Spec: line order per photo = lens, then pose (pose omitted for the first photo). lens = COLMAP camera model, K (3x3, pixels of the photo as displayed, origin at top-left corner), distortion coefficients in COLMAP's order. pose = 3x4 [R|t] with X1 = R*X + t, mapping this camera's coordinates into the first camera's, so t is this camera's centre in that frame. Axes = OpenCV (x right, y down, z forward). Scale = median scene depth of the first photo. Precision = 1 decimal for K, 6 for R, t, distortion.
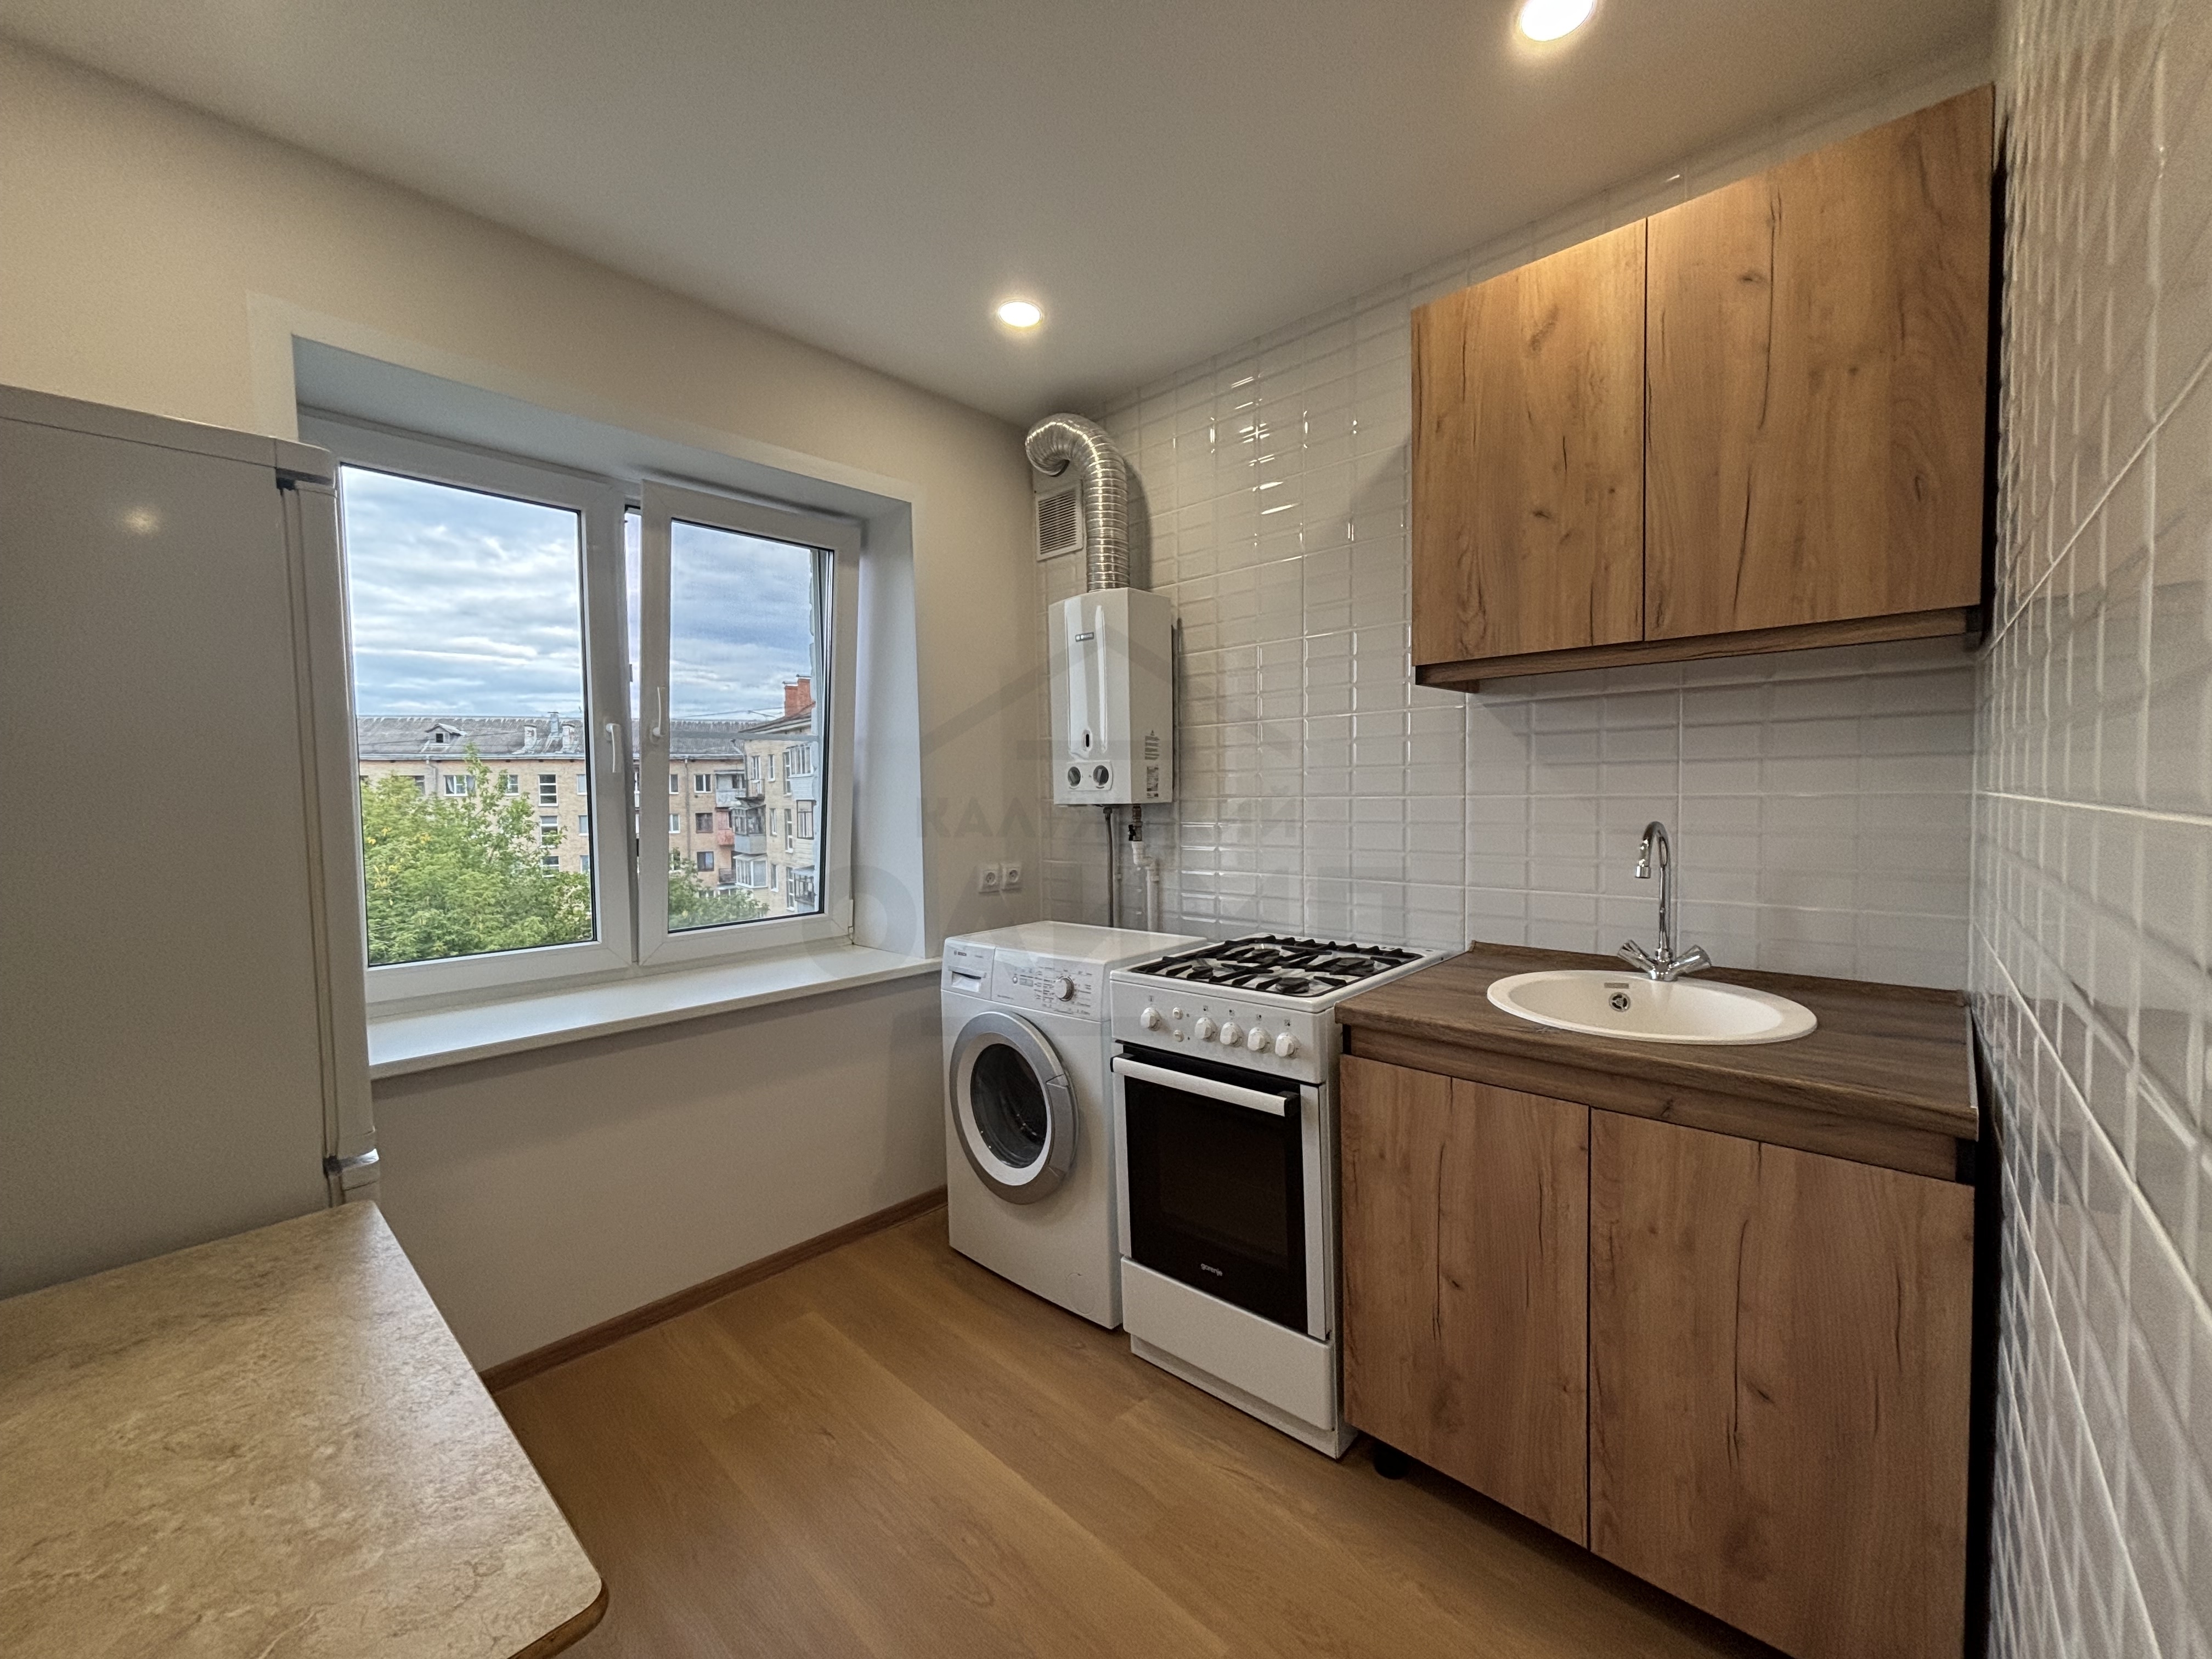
lens RADIAL K [[894.3, 0, 1105.4], [0, 894.3, 826.8], [0, 0, 1]] dist [-0.004544, 0.002277]
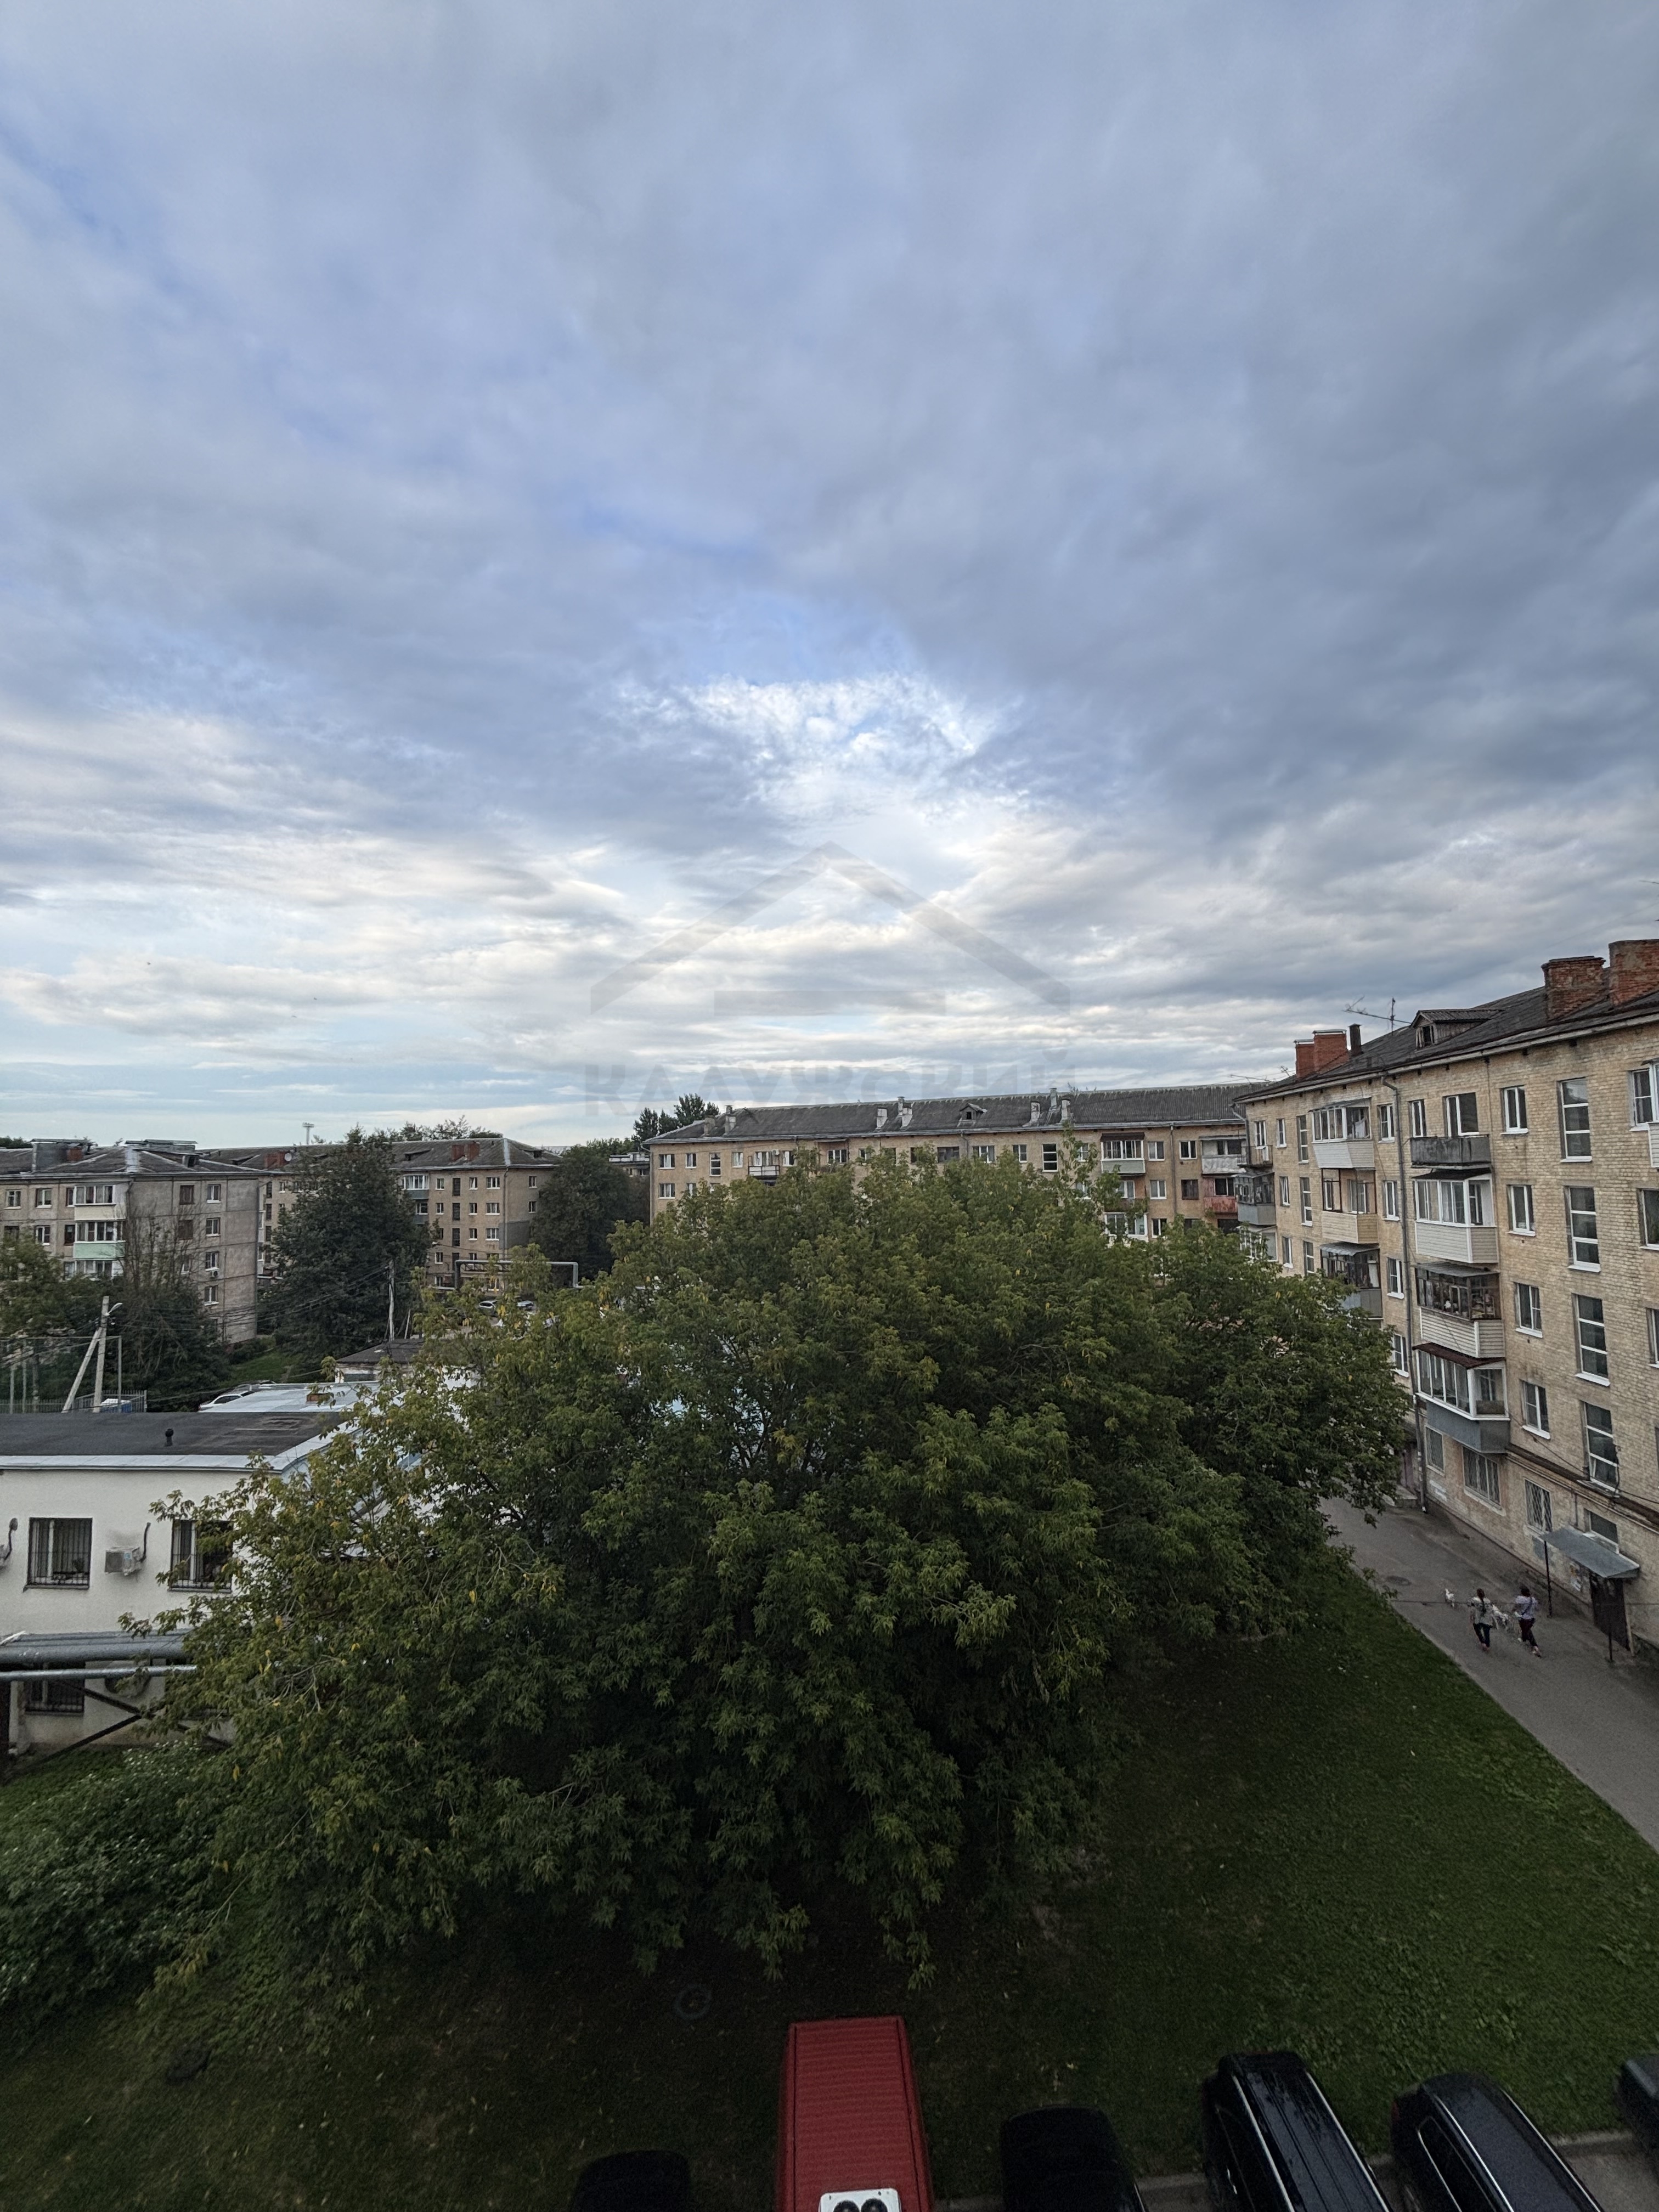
lens RADIAL K [[894.3, 0, 822.3], [0, 894.3, 1103.9], [0, 0, 1]] dist [-0.004544, 0.002277]
pose [[0.721826, -0.052236, -0.690101, -1.963596], [-0.014173, 0.995823, -0.090202, -0.137183], [0.691930, 0.074892, 0.718070, -0.119672]]
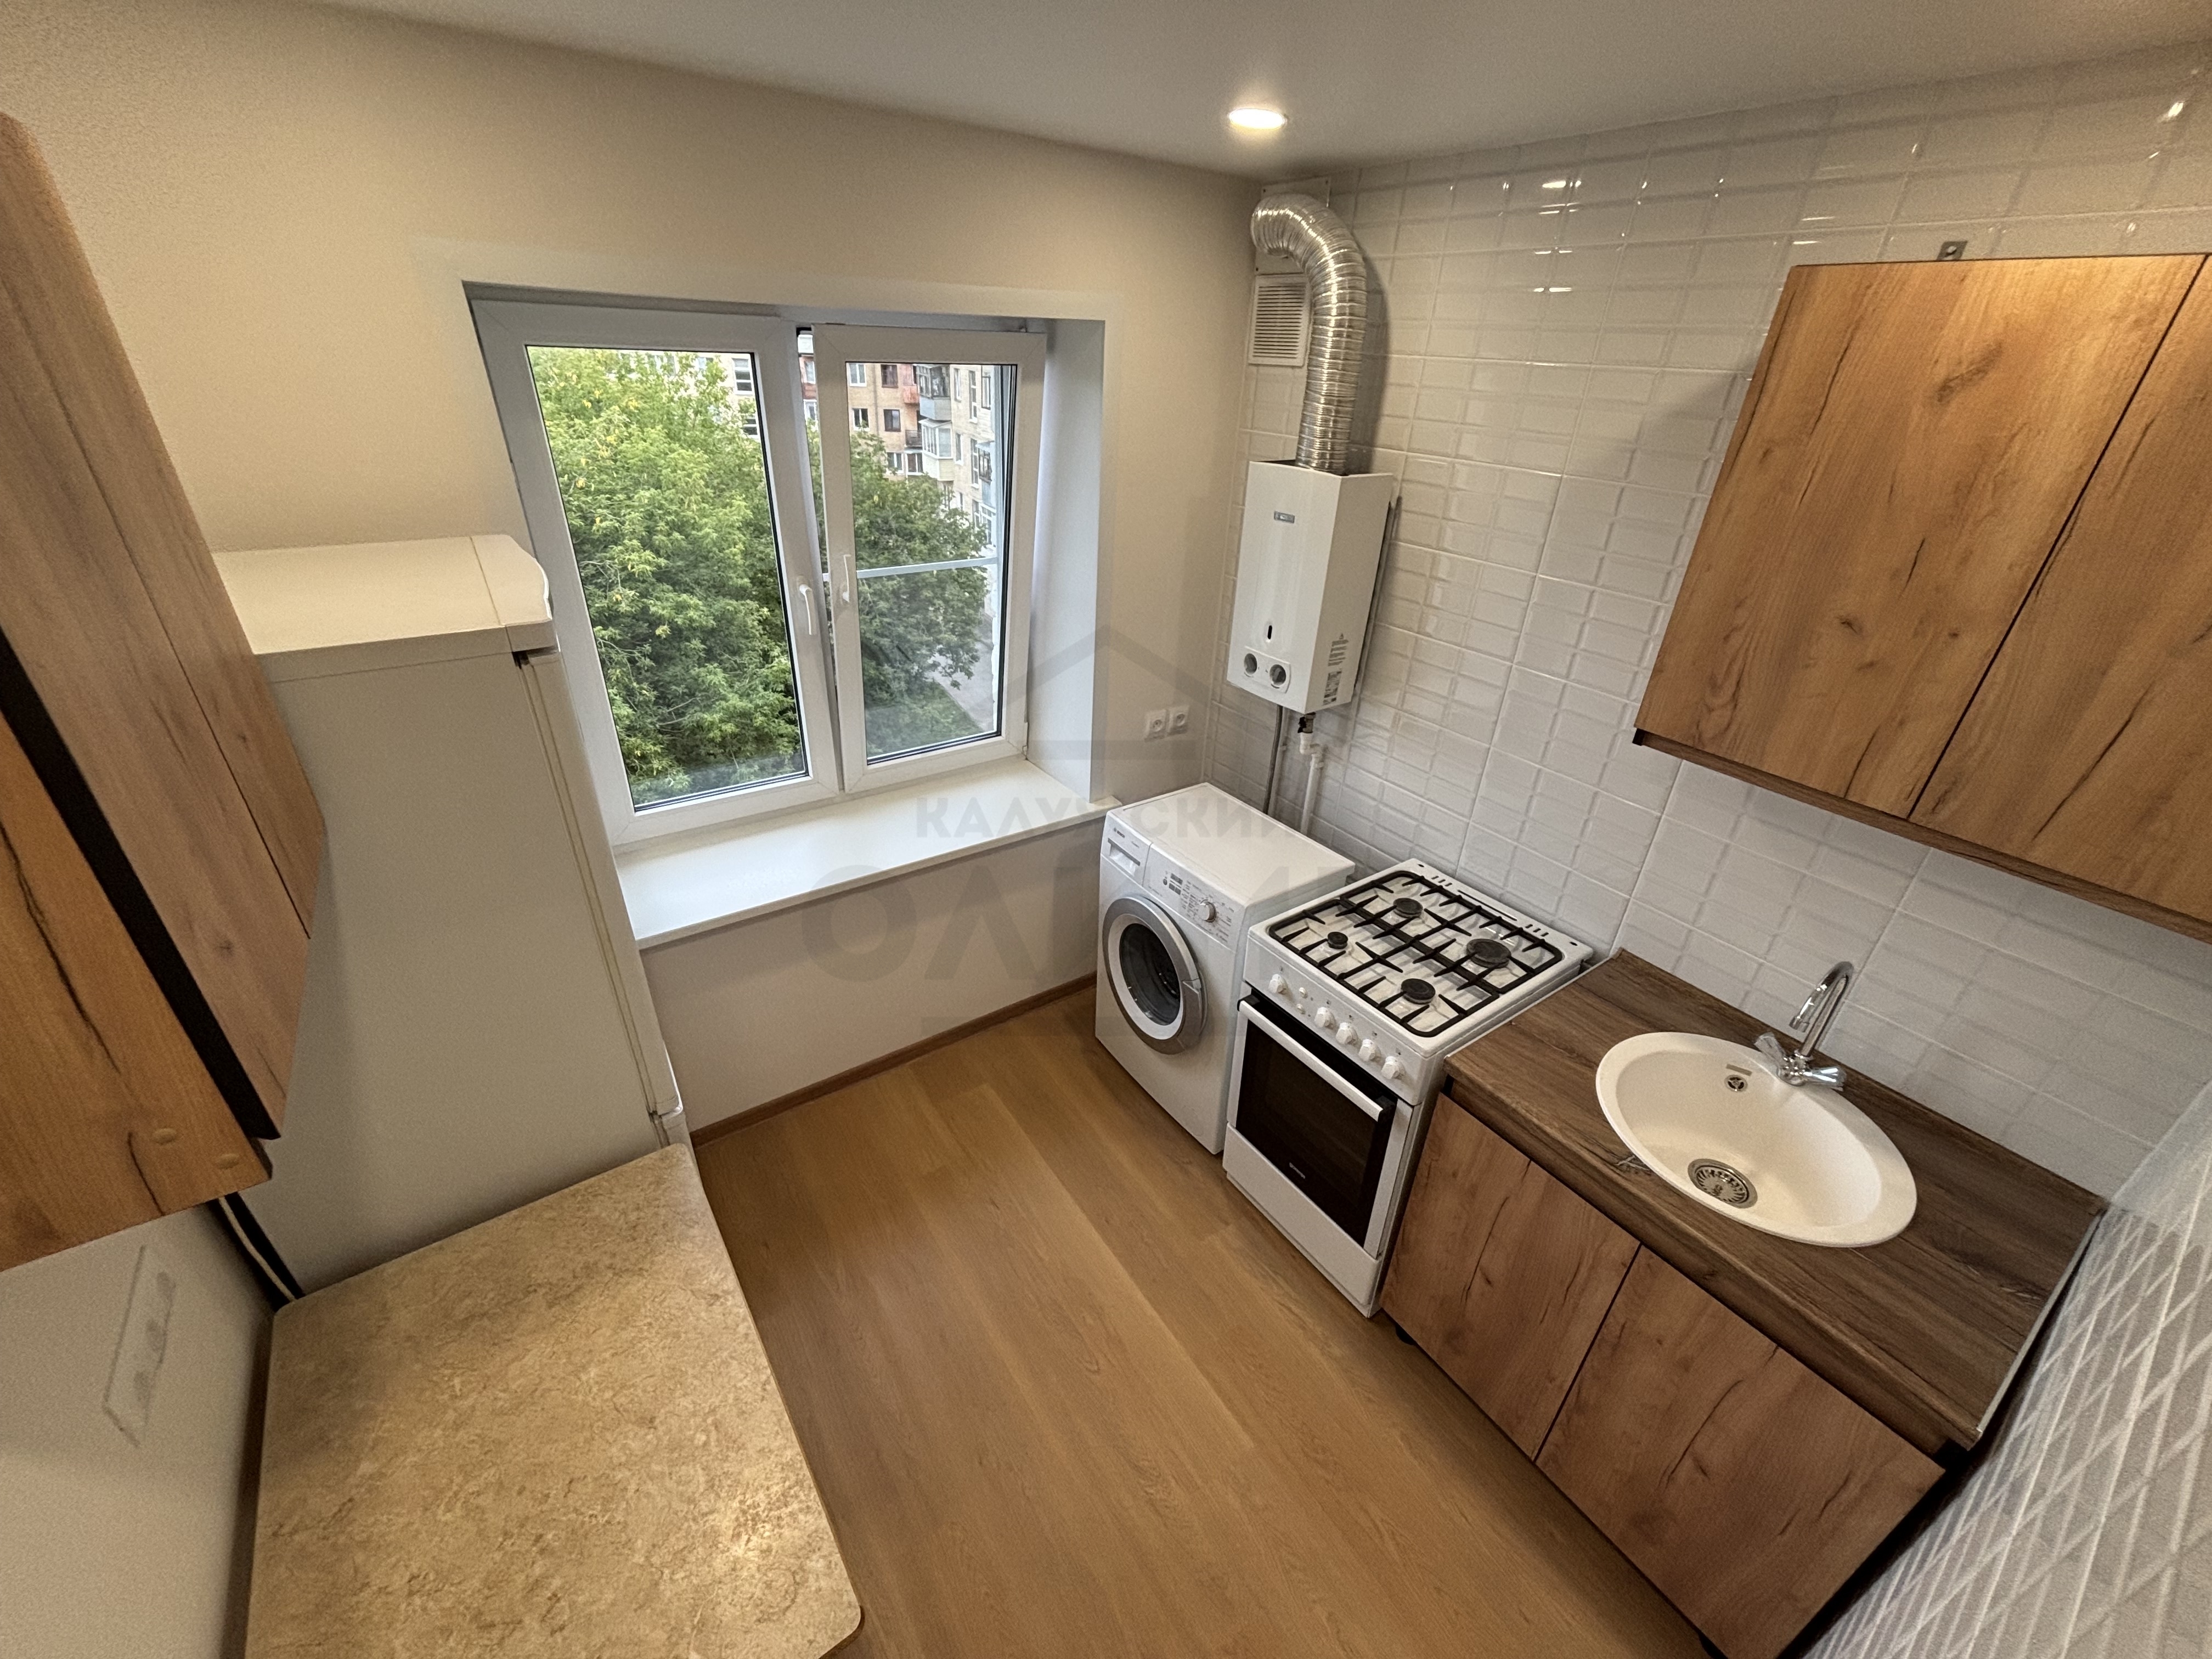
lens RADIAL K [[894.3, 0, 1105.5], [0, 894.3, 829.1], [0, 0, 1]] dist [-0.004544, 0.002277]
pose [[0.976070, 0.149452, -0.157958, -0.013365], [-0.065448, 0.894615, 0.442020, -0.426684], [0.207372, -0.421104, 0.882988, 0.059569]]
